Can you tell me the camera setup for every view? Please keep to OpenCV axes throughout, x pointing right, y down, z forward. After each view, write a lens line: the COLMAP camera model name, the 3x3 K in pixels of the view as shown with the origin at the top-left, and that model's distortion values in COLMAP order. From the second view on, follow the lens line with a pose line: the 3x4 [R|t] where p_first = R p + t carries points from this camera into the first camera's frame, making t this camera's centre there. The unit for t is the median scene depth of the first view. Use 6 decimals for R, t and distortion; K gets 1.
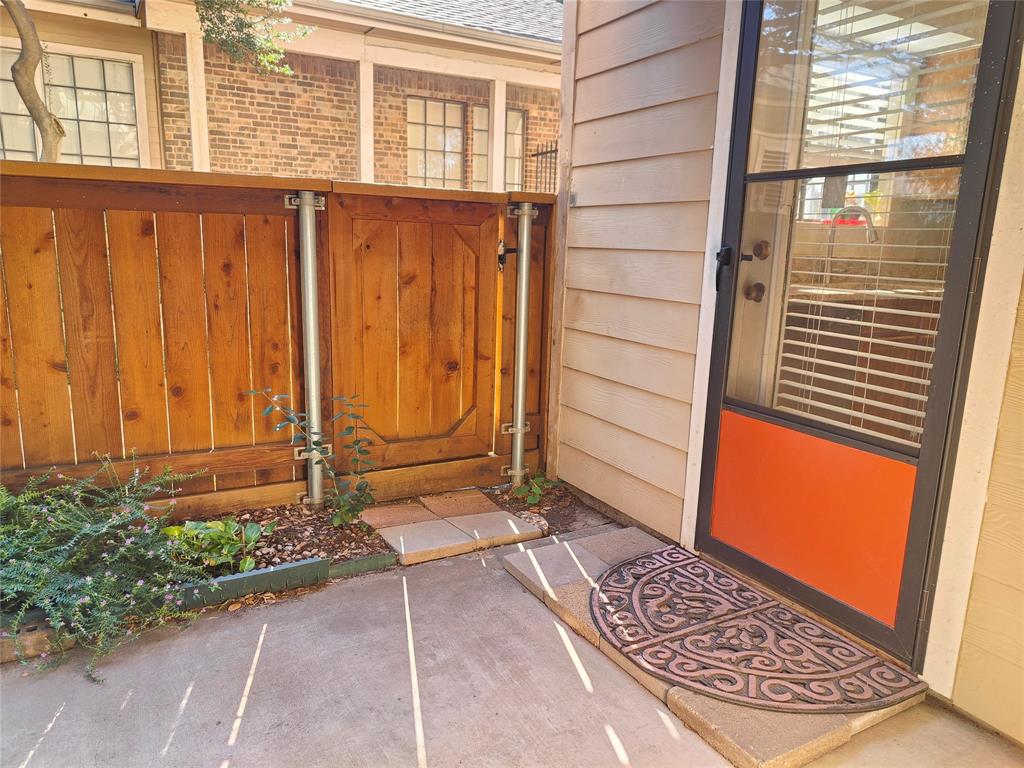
lens RADIAL K [[715.8, 0, 516.4], [0, 715.8, 381.5], [0, 0, 1]] dist [0.019564, -0.004222]
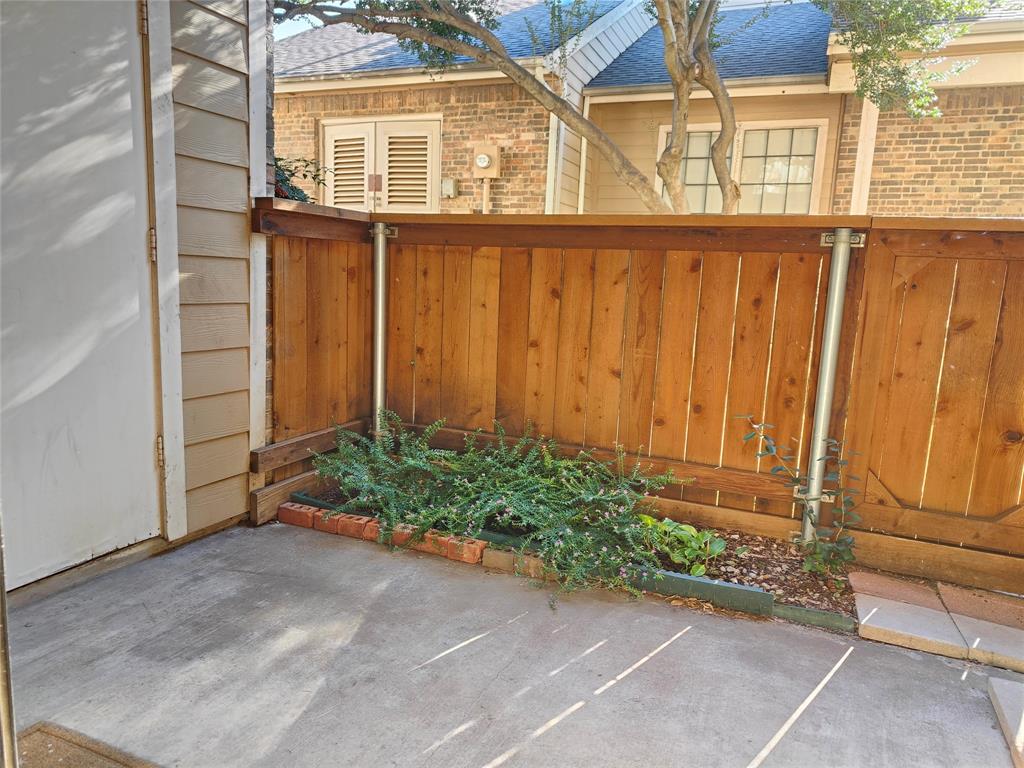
lens RADIAL K [[715.8, 0, 514.5], [0, 715.8, 384.7], [0, 0, 1]] dist [0.019564, -0.004222]
pose [[0.617926, 0.125118, -0.776217, 0.215084], [-0.179330, 0.983662, 0.015796, 0.010404], [0.765512, 0.129438, 0.630268, 0.061417]]
